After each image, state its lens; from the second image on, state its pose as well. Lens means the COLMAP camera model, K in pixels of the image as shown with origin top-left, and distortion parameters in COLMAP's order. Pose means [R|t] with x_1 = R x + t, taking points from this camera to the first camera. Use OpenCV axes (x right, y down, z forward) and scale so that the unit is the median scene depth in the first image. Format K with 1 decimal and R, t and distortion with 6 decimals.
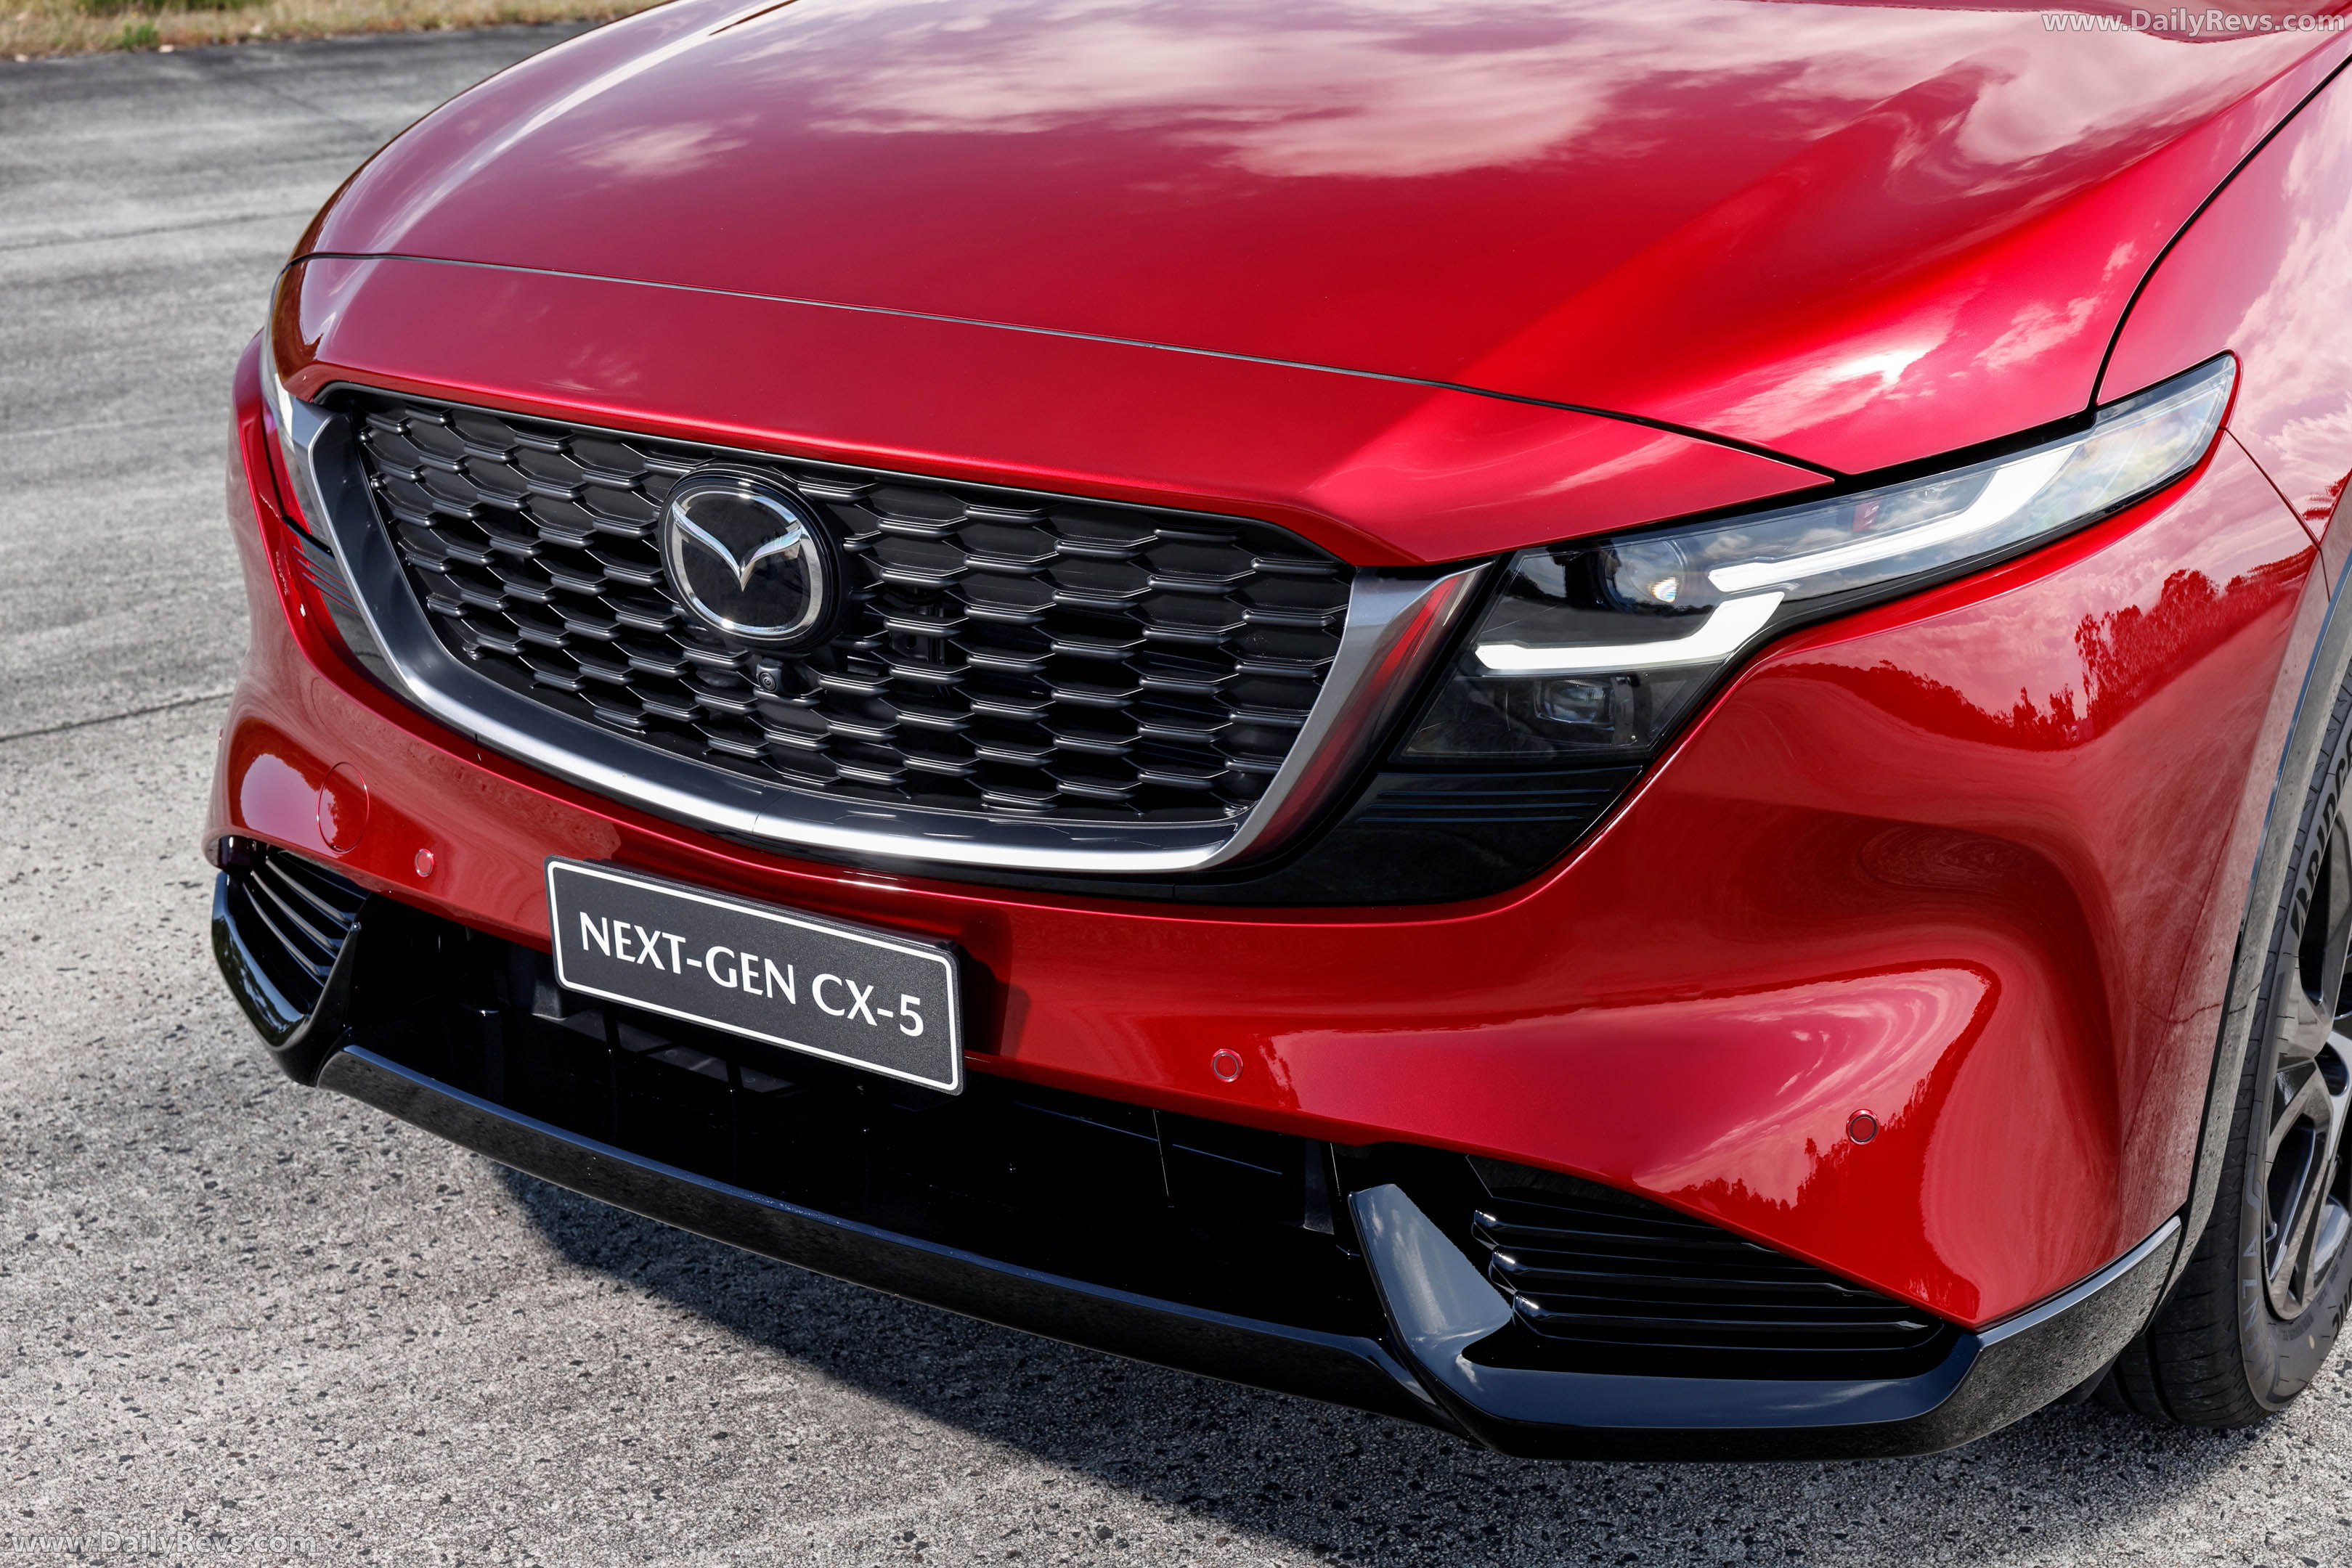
lens RADIAL K [[3243.9, 0, 1175.5], [0, 3243.9, 782.7], [0, 0, 1]] dist [0.010117, 0.000000]
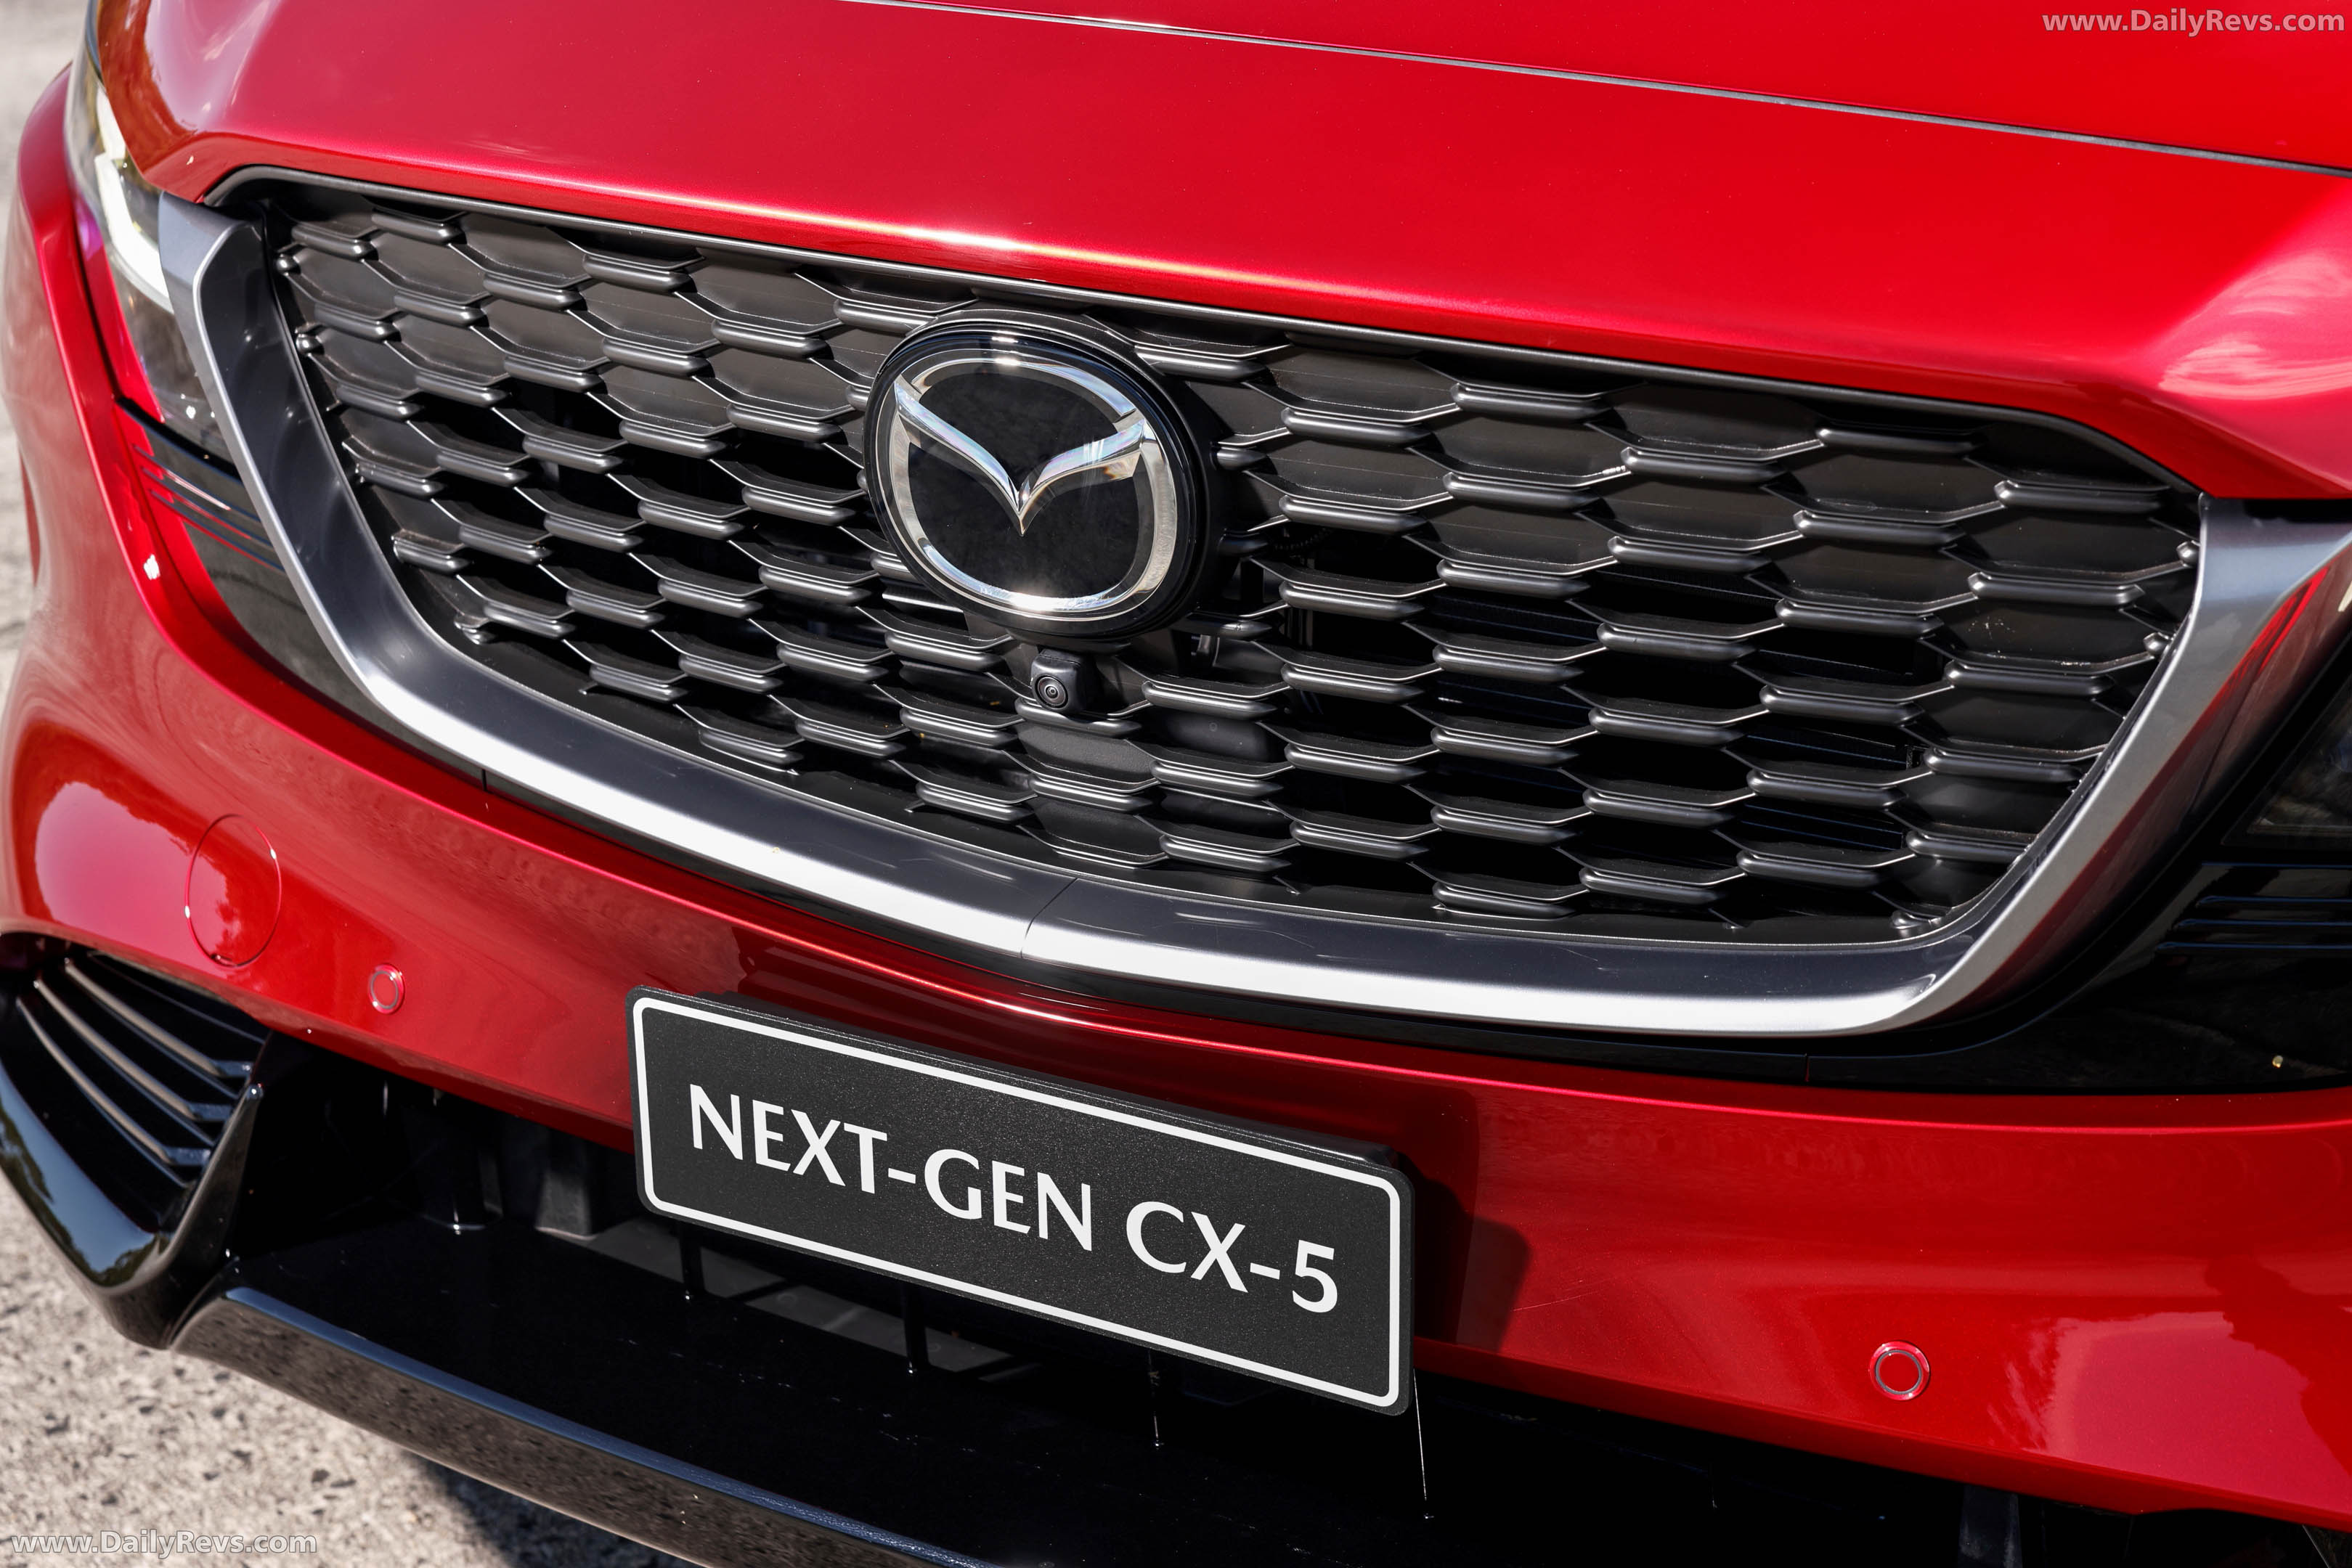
lens RADIAL K [[4247.3, 0, 1176.2], [0, 4247.3, 786.6], [0, 0, 1]] dist [0.014818, 0.000000]
pose [[0.998866, -0.003033, 0.047510, -0.136864], [0.002378, 0.999901, 0.013846, -0.024309], [-0.047547, -0.013717, 0.998775, 0.247149]]
